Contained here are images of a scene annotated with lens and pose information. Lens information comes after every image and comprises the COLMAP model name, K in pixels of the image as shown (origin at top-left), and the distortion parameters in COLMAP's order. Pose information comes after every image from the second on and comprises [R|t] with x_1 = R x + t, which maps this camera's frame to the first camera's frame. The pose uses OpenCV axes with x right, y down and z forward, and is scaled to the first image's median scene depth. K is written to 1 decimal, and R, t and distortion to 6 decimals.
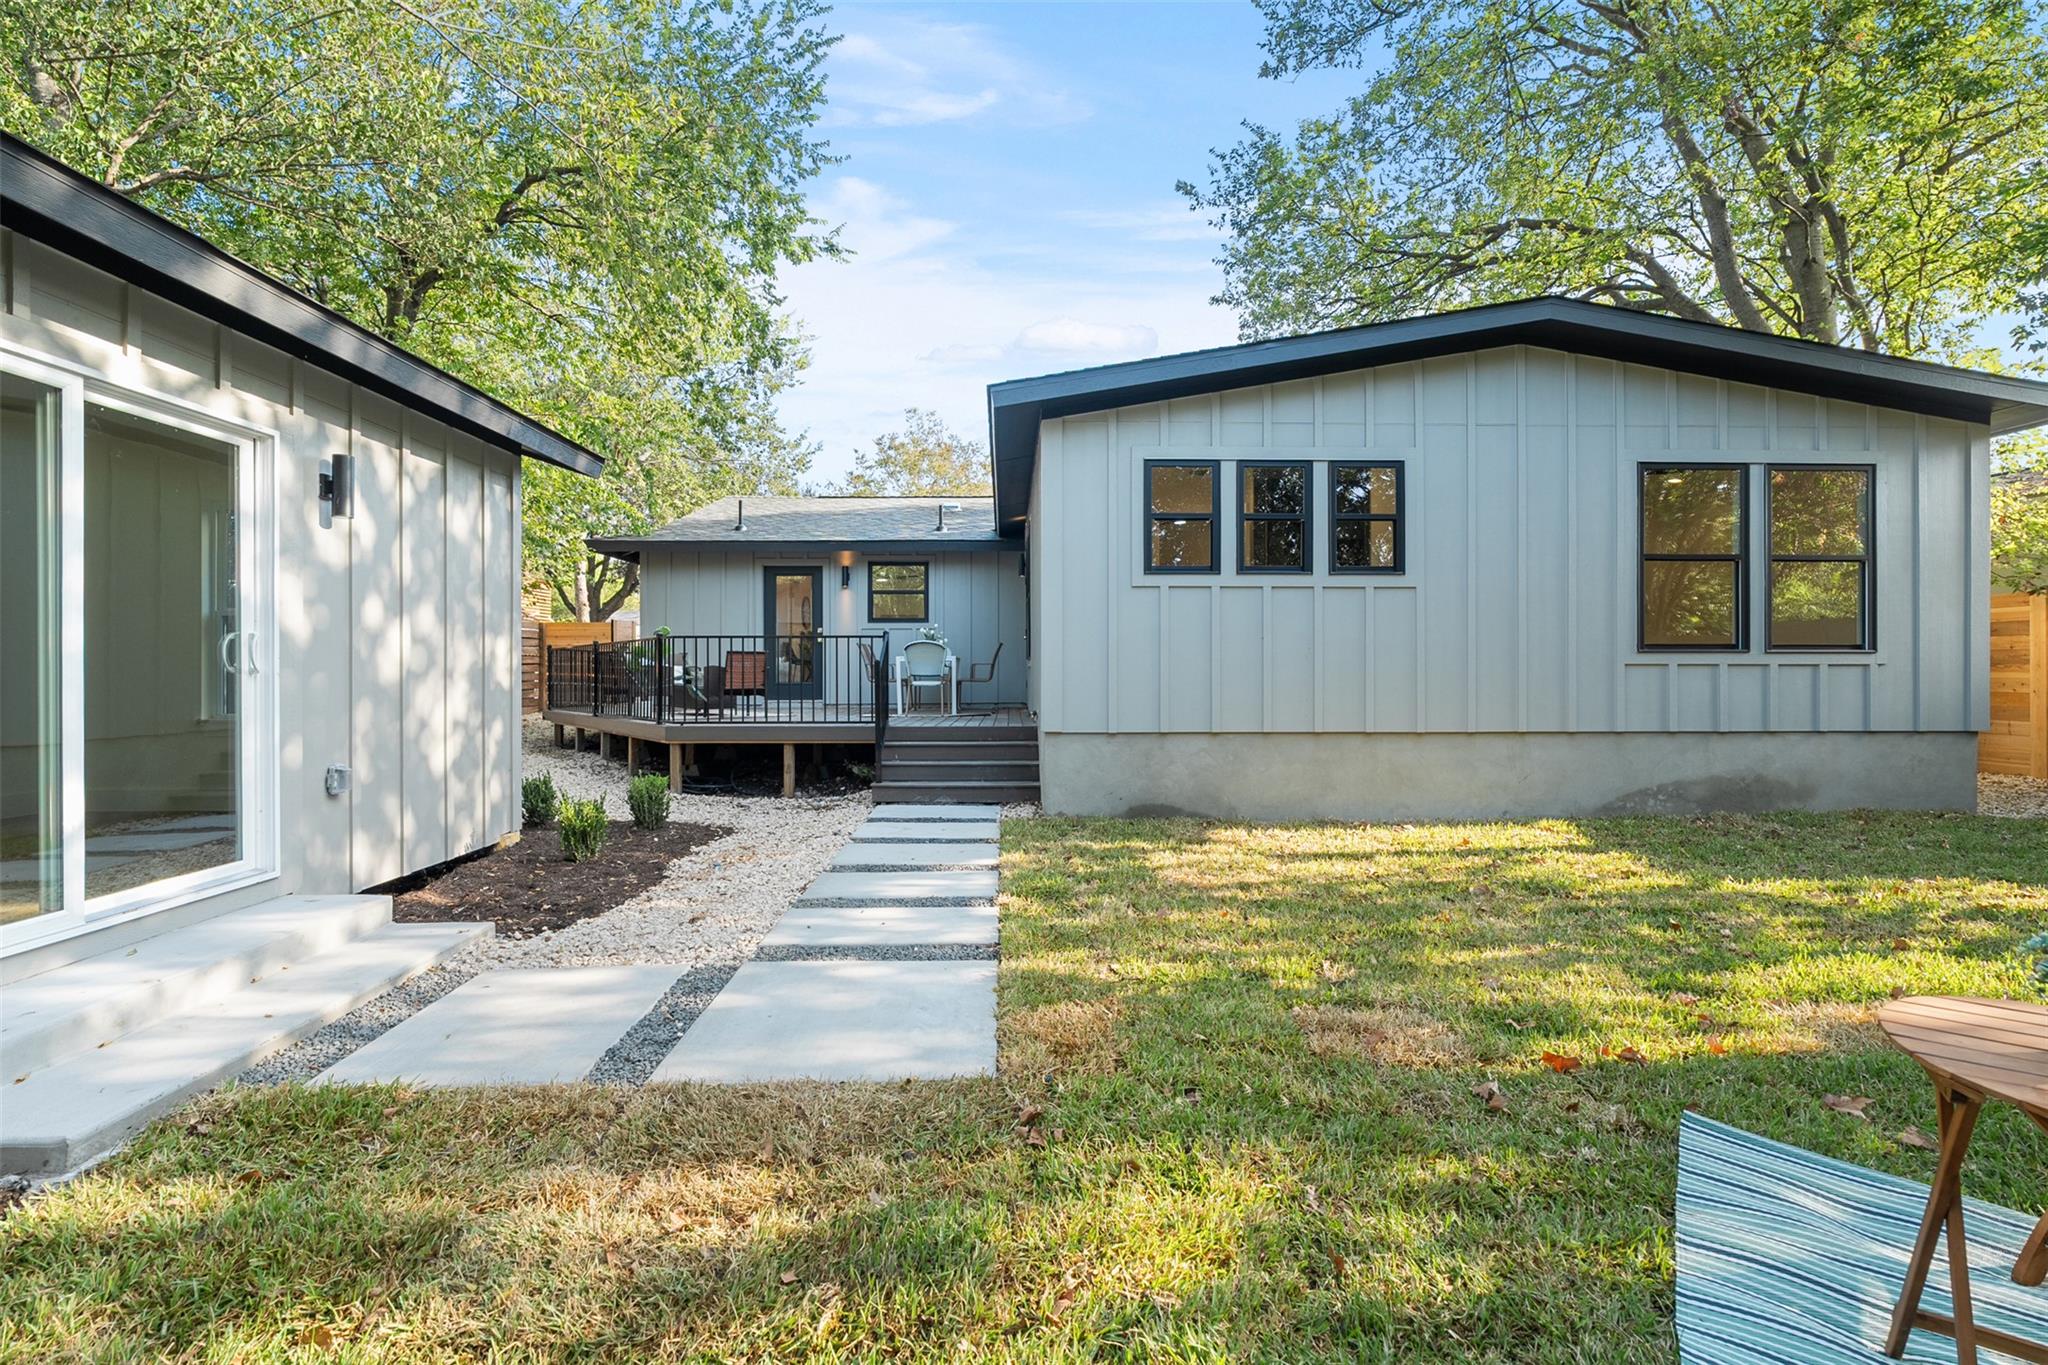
lens RADIAL K [[914.3, 0, 1017.5], [0, 914.3, 648.1], [0, 0, 1]] dist [0.001026, 0.000106]
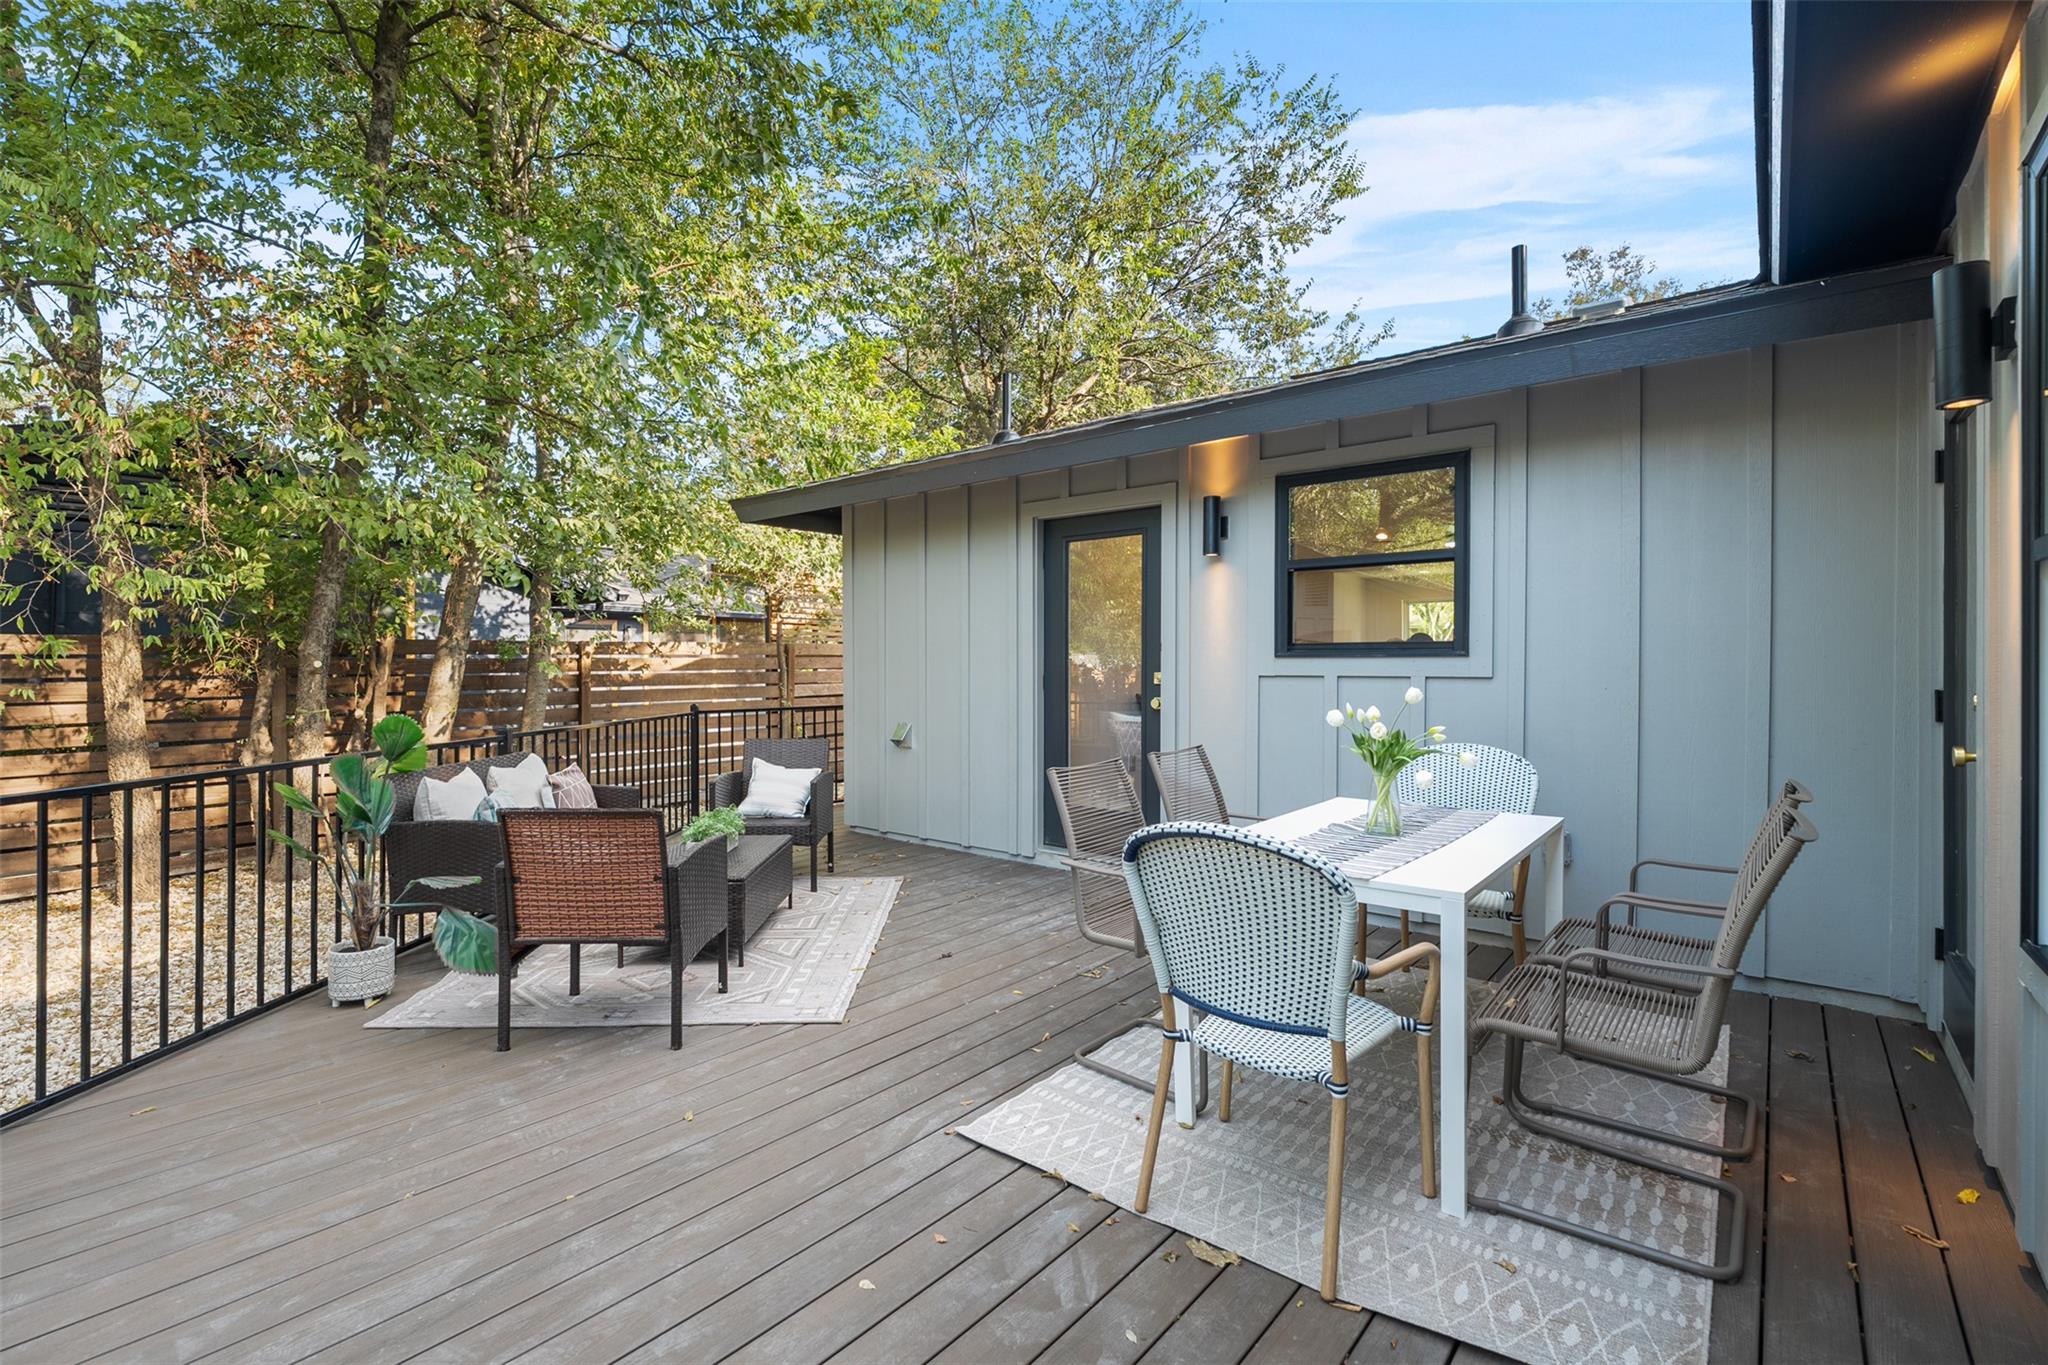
lens RADIAL K [[914.3, 0, 1017.5], [0, 914.3, 648.1], [0, 0, 1]] dist [0.001026, 0.000106]
pose [[0.763754, 0.003696, -0.645497, -0.018638], [0.010053, 0.999794, 0.017620, -0.038437], [0.645429, -0.019947, 0.763560, 0.679791]]
